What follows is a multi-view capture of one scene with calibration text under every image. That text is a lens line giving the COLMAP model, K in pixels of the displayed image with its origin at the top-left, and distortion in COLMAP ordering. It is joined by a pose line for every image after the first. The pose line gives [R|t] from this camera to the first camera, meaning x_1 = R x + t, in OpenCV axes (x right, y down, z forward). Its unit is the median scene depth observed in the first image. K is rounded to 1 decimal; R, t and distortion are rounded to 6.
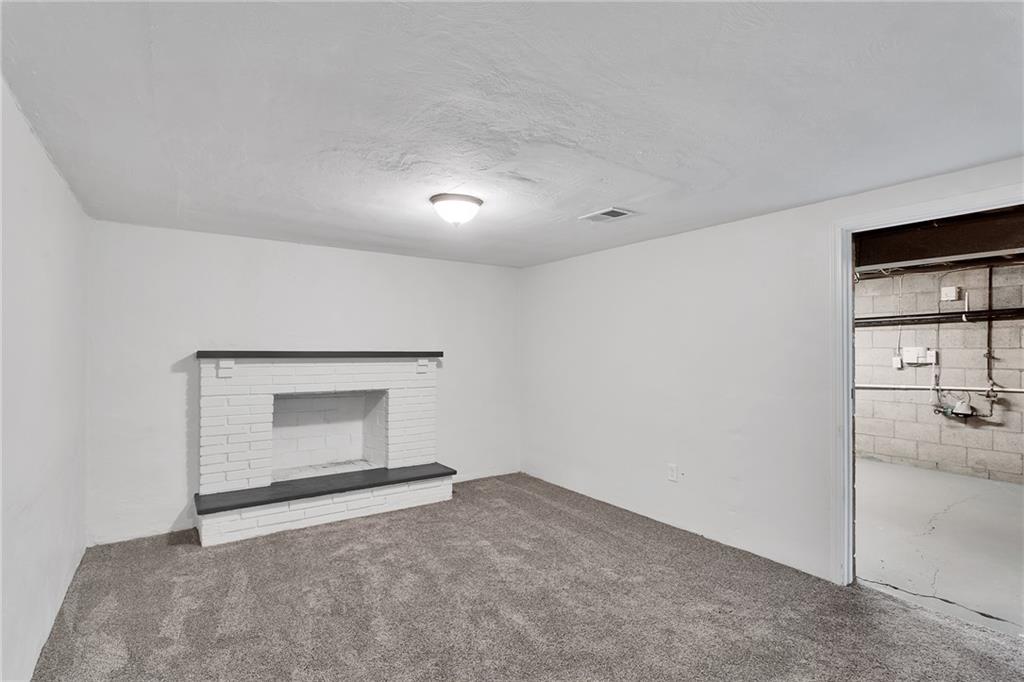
lens RADIAL K [[490.8, 0, 513.5], [0, 490.8, 345.6], [0, 0, 1]] dist [0.003107, 0.000612]
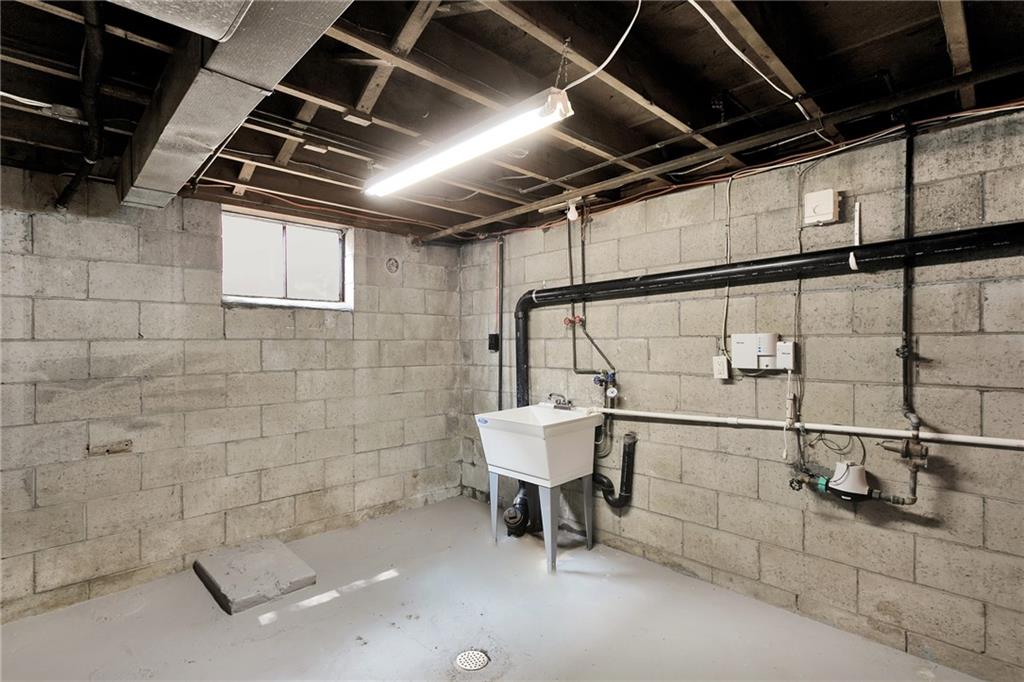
lens RADIAL K [[490.8, 0, 513.5], [0, 490.8, 345.6], [0, 0, 1]] dist [0.003107, 0.000612]
pose [[0.986021, -0.007599, 0.166446, 0.560467], [0.006247, 0.999943, 0.008647, 0.009237], [-0.166502, -0.007486, 0.986013, 0.634551]]
